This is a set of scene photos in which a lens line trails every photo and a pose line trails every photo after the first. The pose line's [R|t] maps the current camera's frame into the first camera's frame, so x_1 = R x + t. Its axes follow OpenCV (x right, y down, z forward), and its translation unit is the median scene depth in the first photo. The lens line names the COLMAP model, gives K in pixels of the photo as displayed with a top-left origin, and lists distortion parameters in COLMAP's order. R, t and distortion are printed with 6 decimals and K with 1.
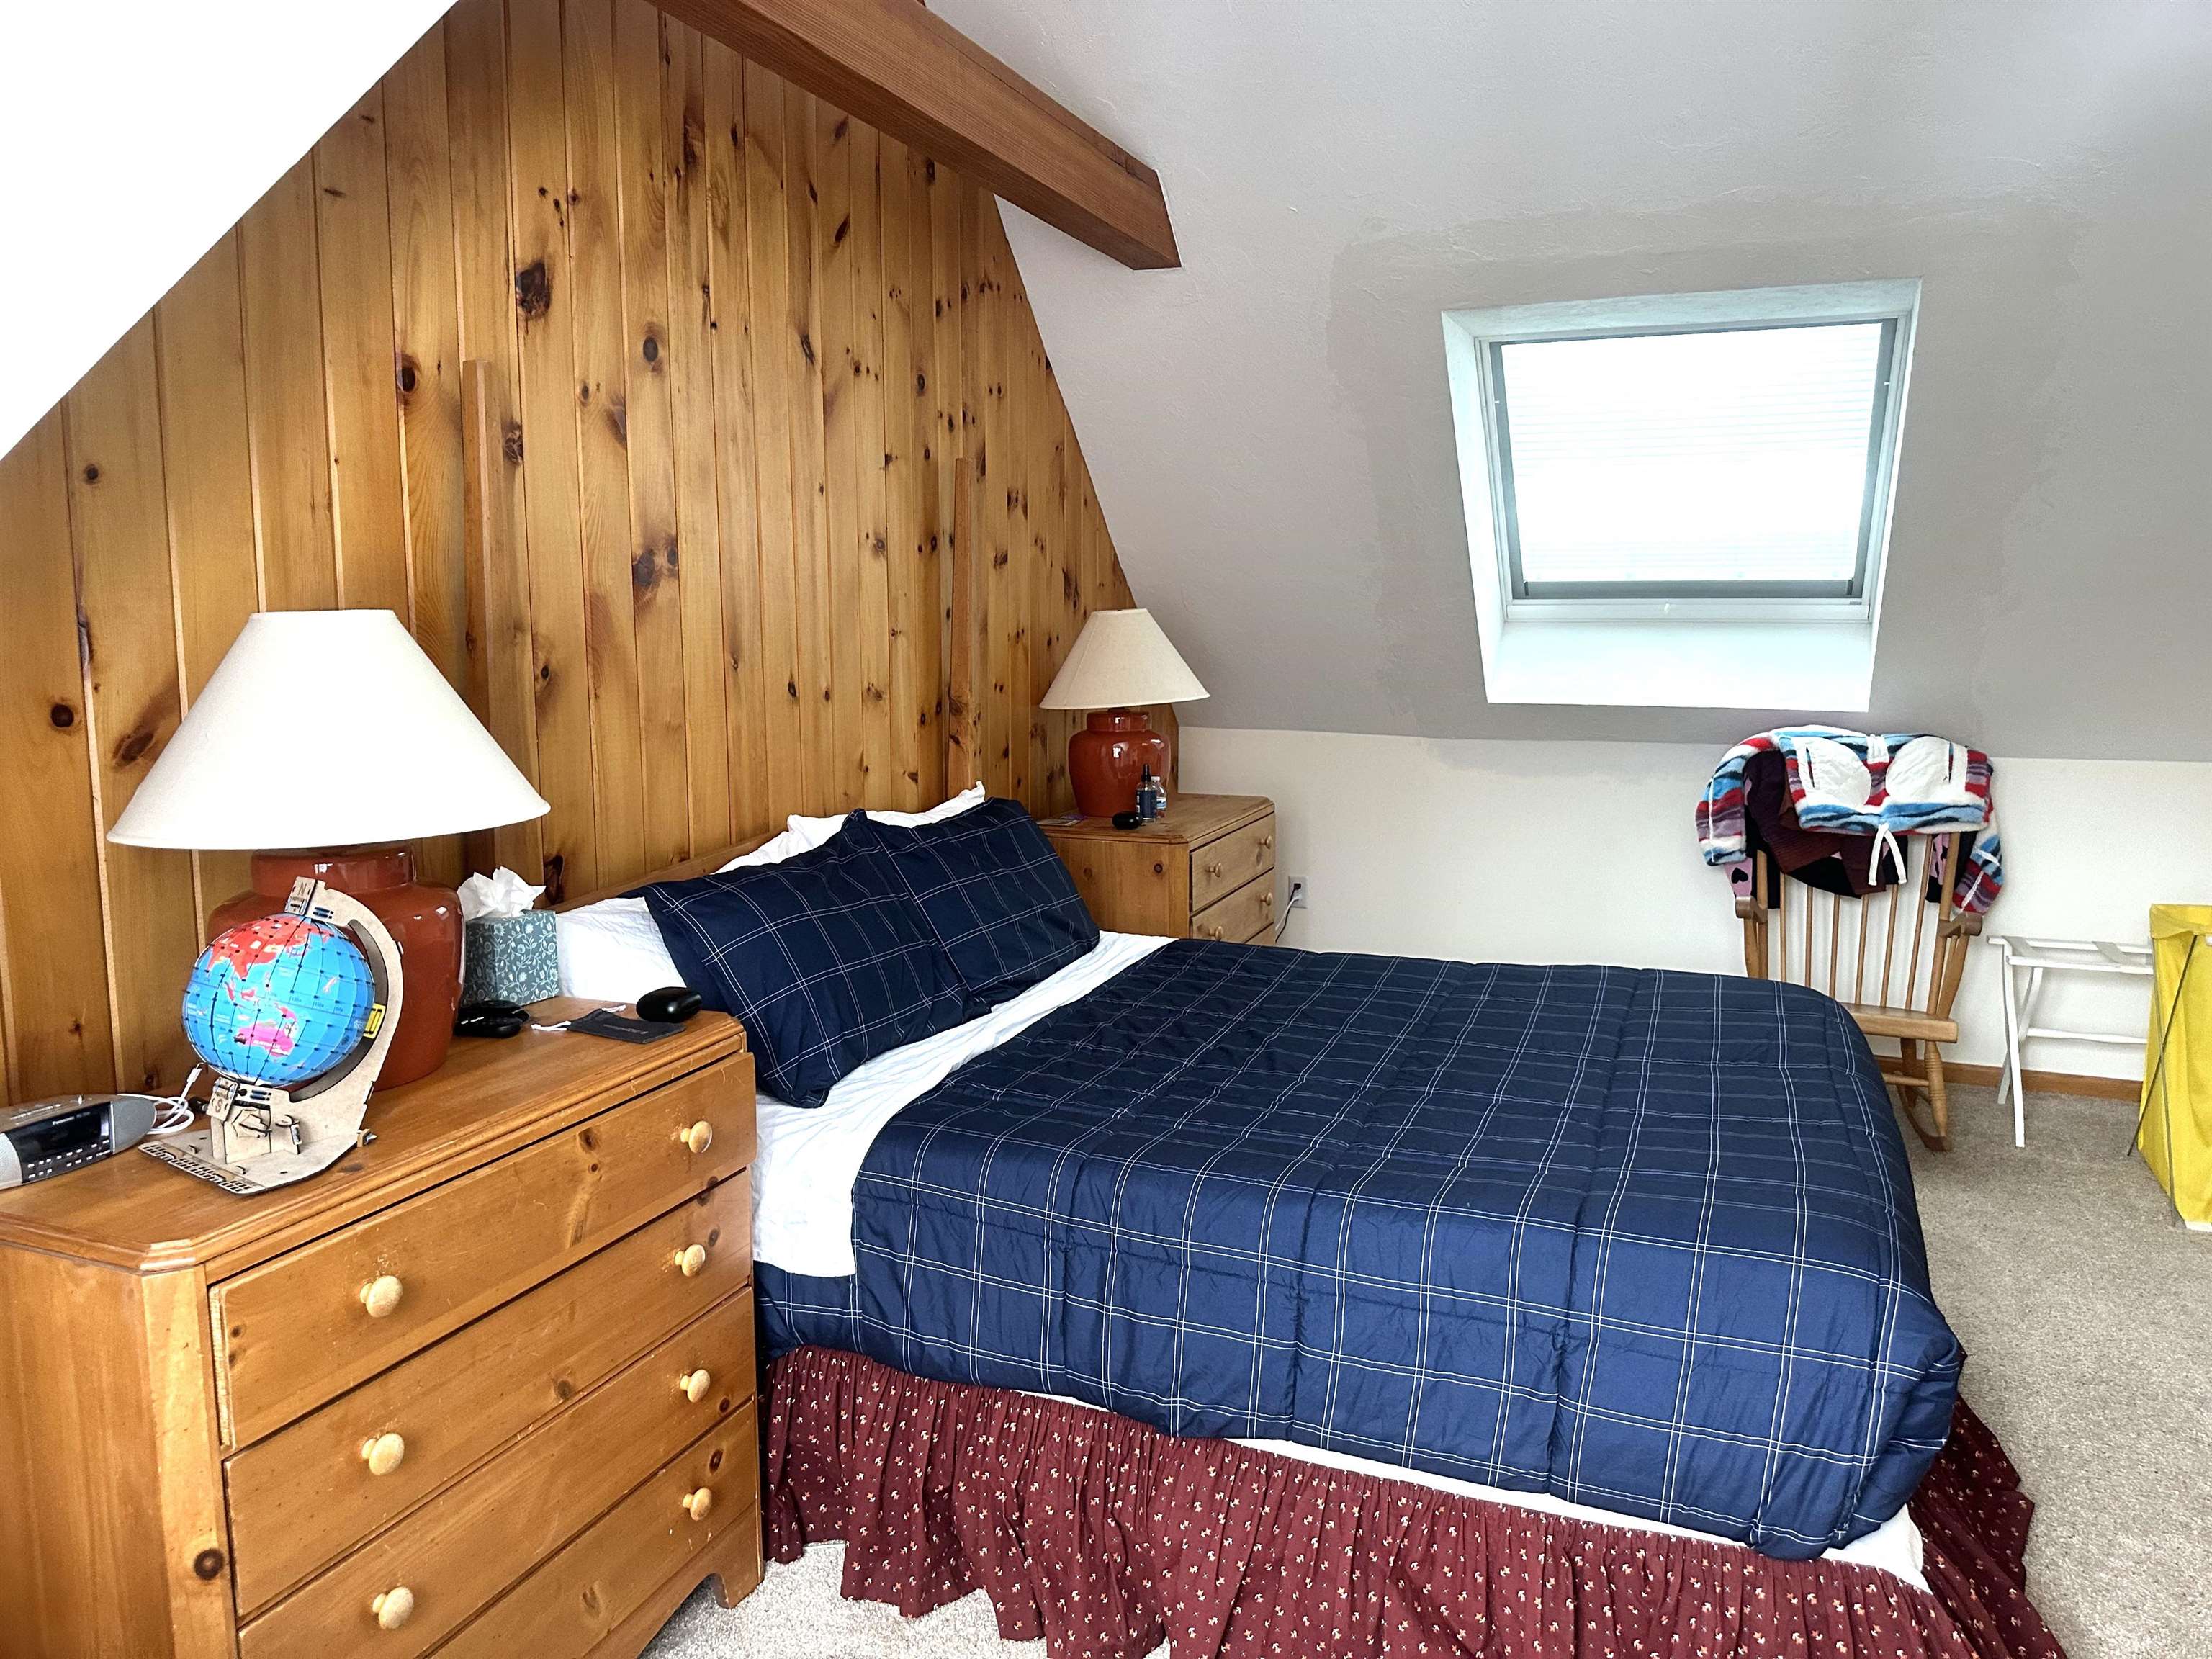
lens RADIAL K [[1537.3, 0, 1086.3], [0, 1537.3, 818.6], [0, 0, 1]] dist [0.086239, -0.106769]
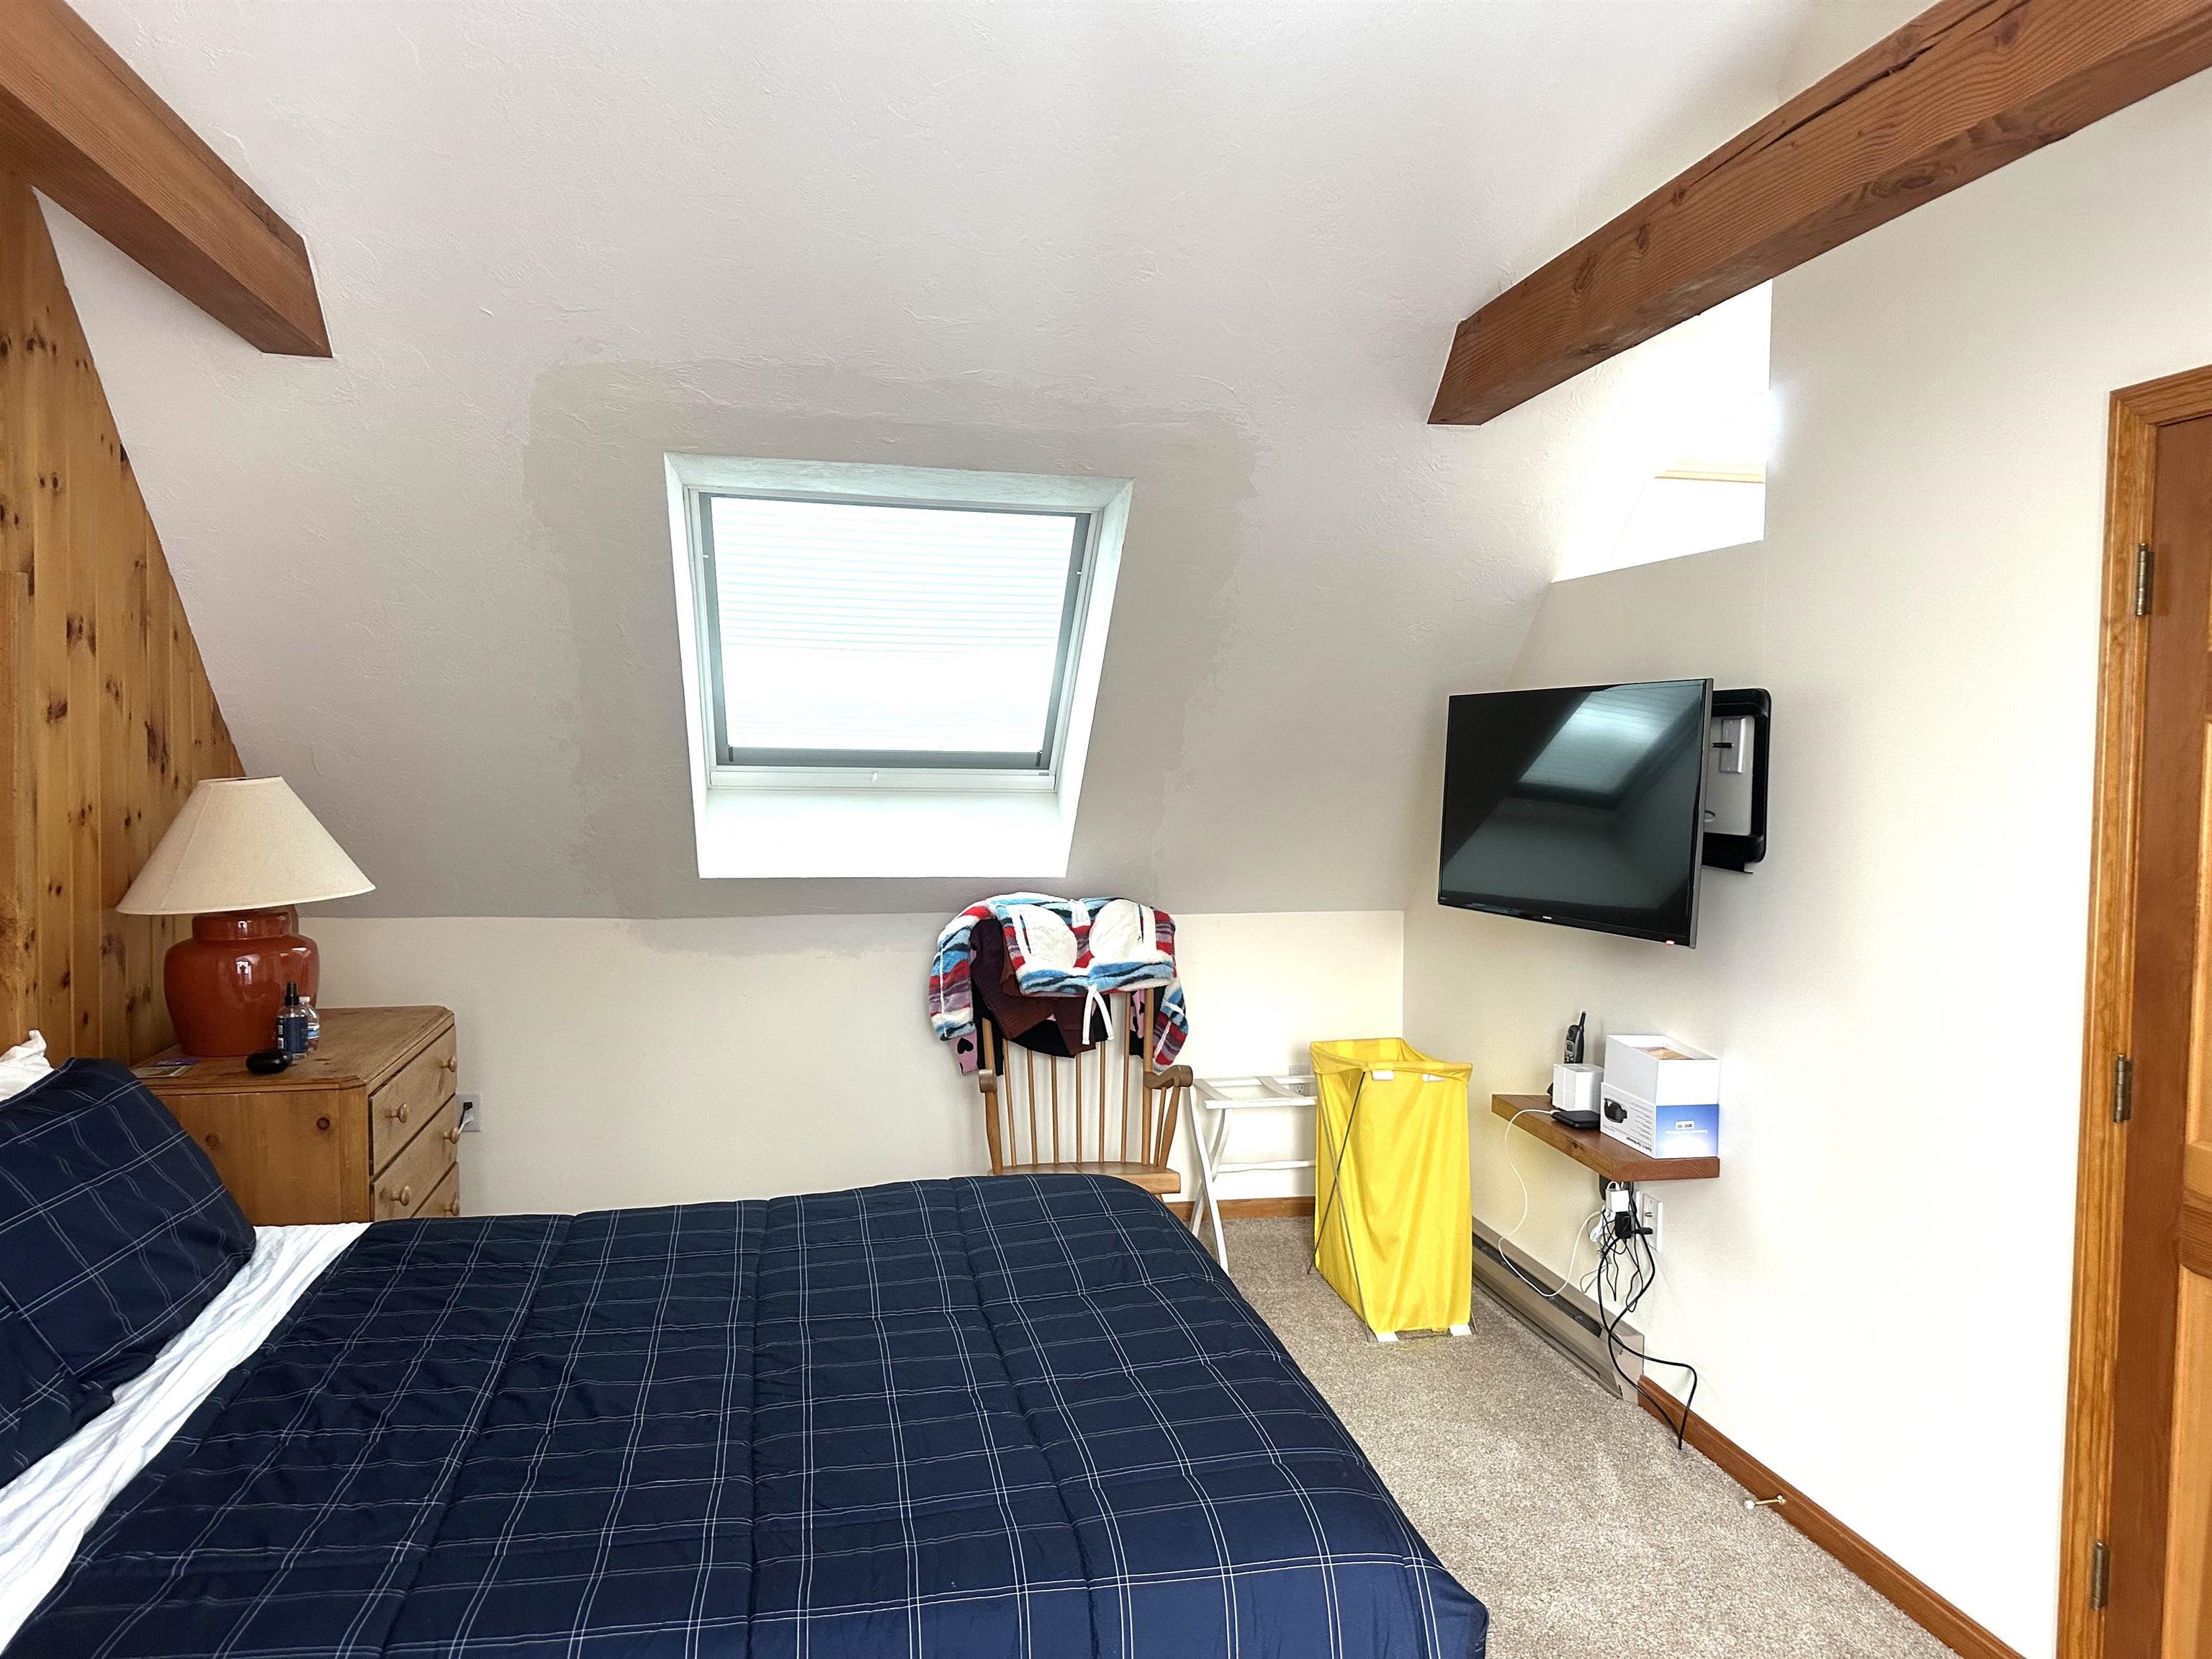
lens RADIAL K [[1537.3, 0, 1091.1], [0, 1537.3, 801.4], [0, 0, 1]] dist [0.086239, -0.106769]
pose [[0.828084, -0.010488, 0.560505, -0.065459], [0.065938, 0.994707, -0.078804, -0.037688], [-0.556712, 0.102215, 0.824393, 0.138378]]
